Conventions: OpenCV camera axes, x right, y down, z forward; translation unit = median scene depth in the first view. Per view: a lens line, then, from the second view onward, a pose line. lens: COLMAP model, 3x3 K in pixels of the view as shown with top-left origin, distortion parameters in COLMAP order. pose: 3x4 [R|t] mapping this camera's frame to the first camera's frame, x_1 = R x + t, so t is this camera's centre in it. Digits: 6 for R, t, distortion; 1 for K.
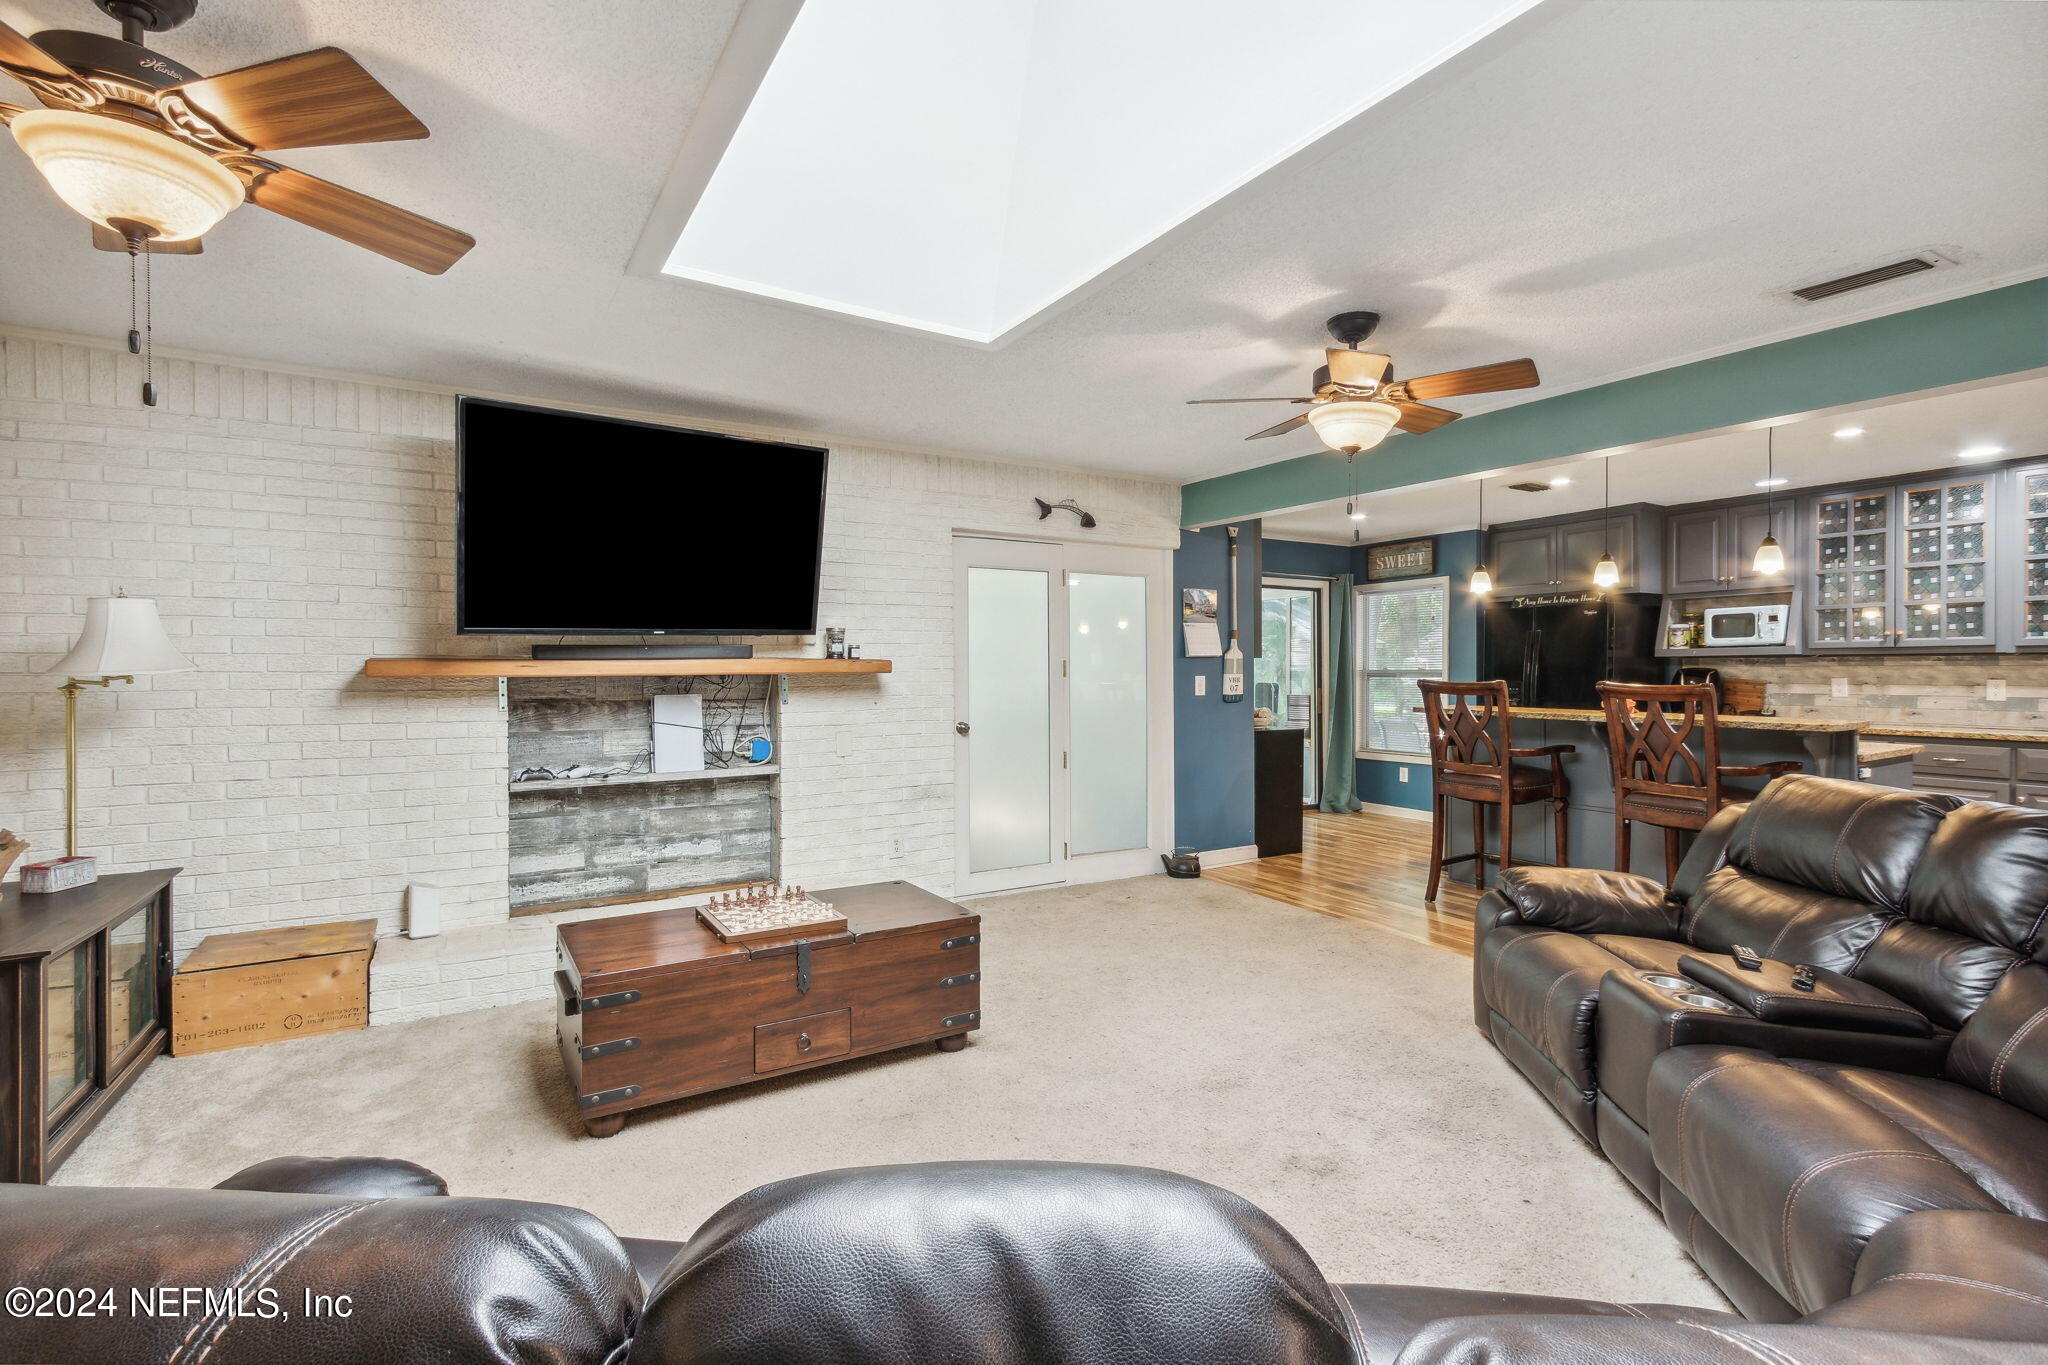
lens RADIAL K [[946.2, 0, 1023.4], [0, 946.2, 679.0], [0, 0, 1]] dist [0.003773, 0.001853]
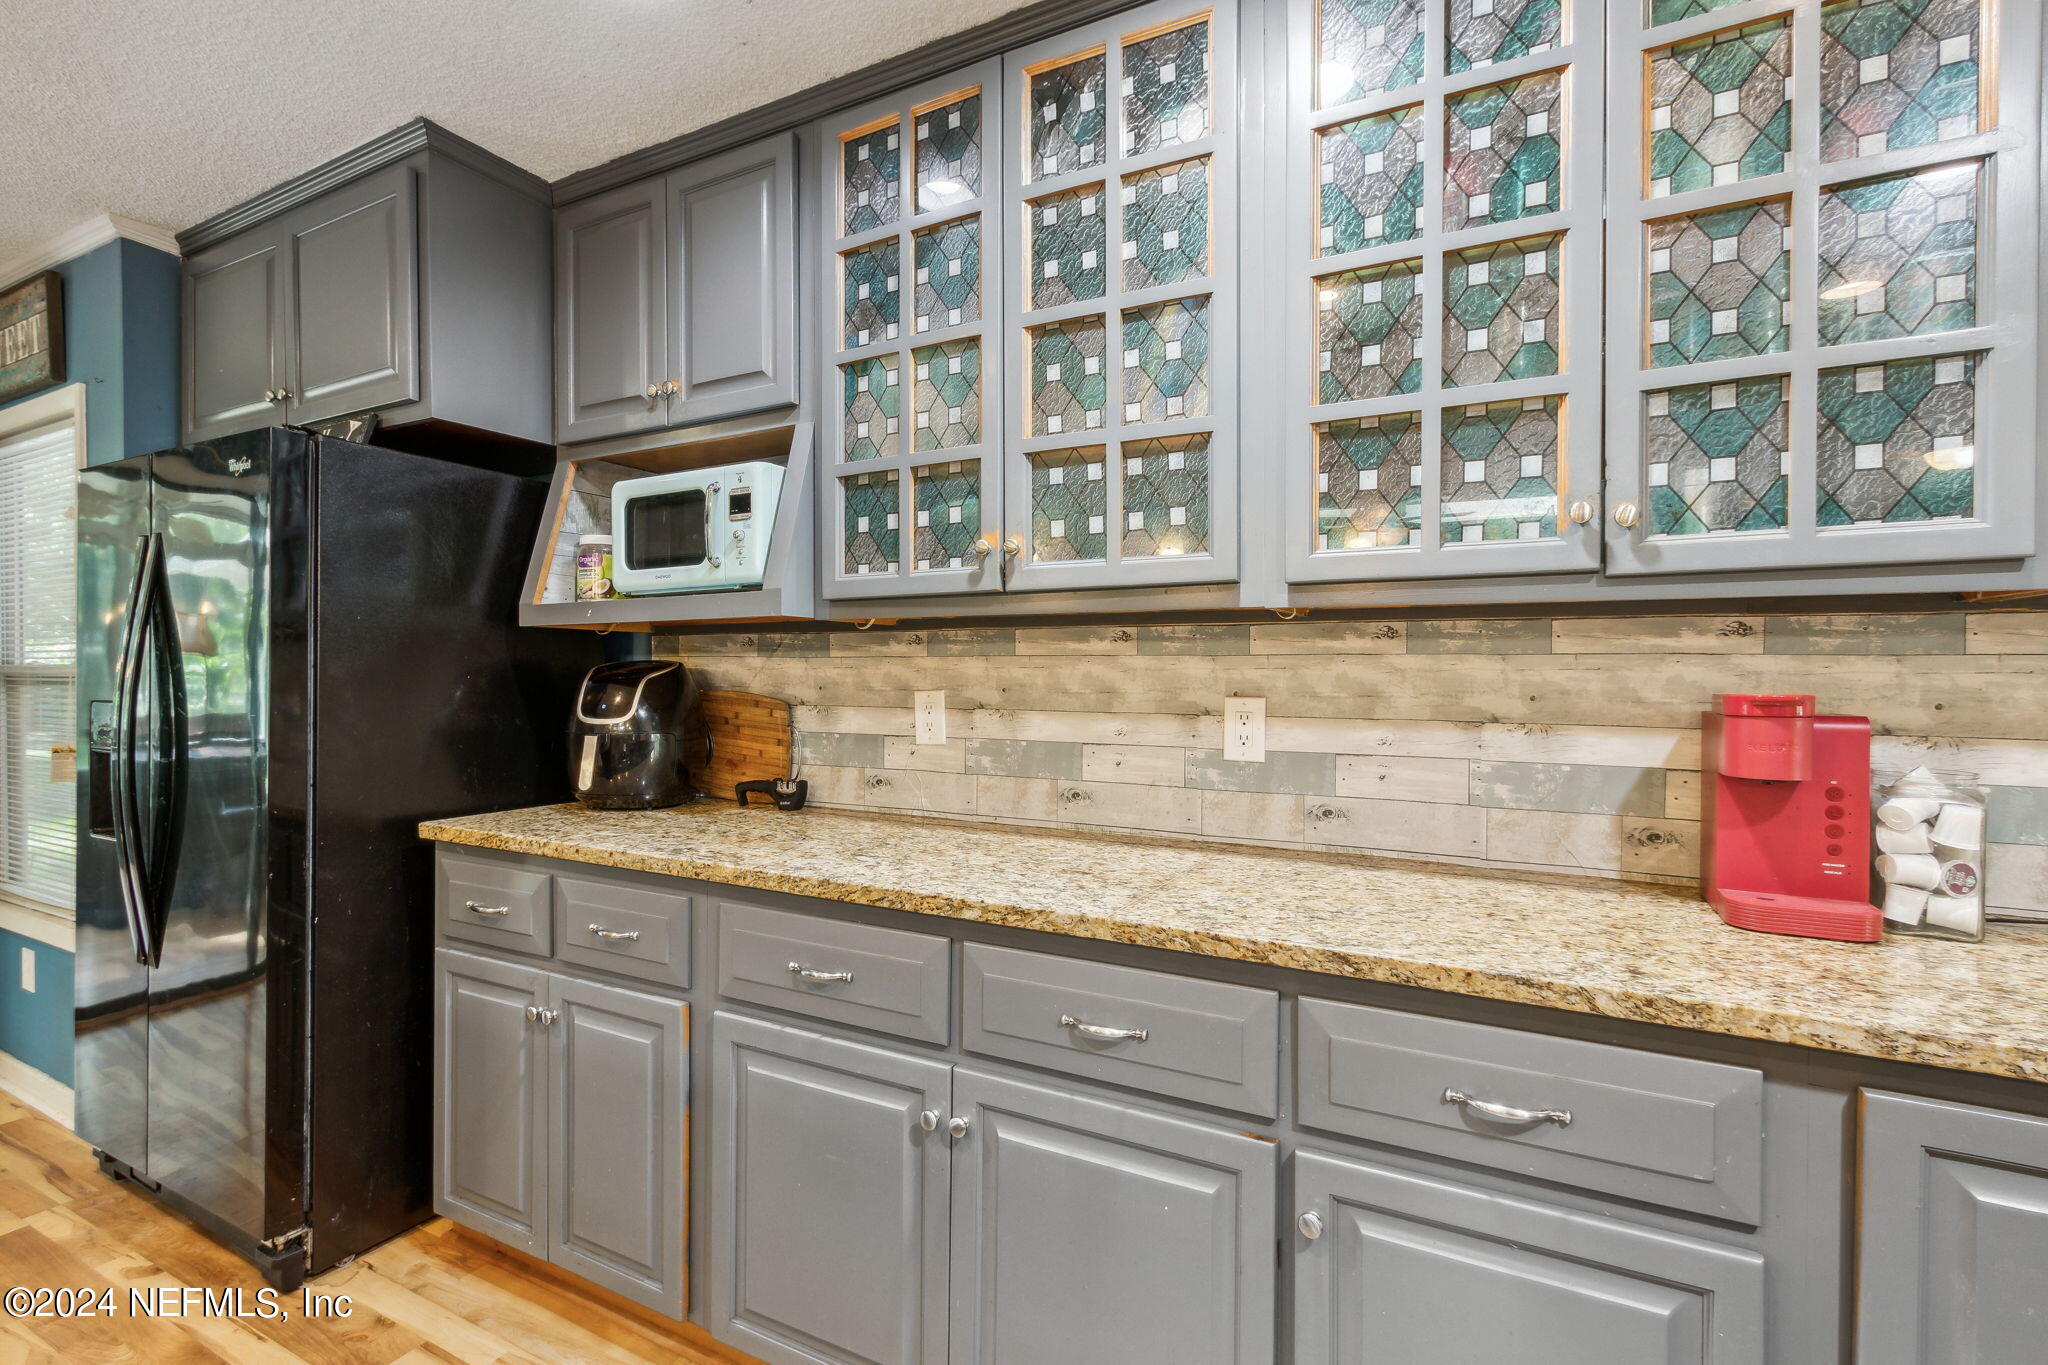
lens RADIAL K [[946.2, 0, 1020.0], [0, 946.2, 679.3], [0, 0, 1]] dist [0.003773, 0.001853]
pose [[0.854627, -0.006551, 0.519202, 0.758757], [0.004195, 0.999975, 0.005713, -0.007510], [-0.519226, -0.002705, 0.854633, 0.734086]]
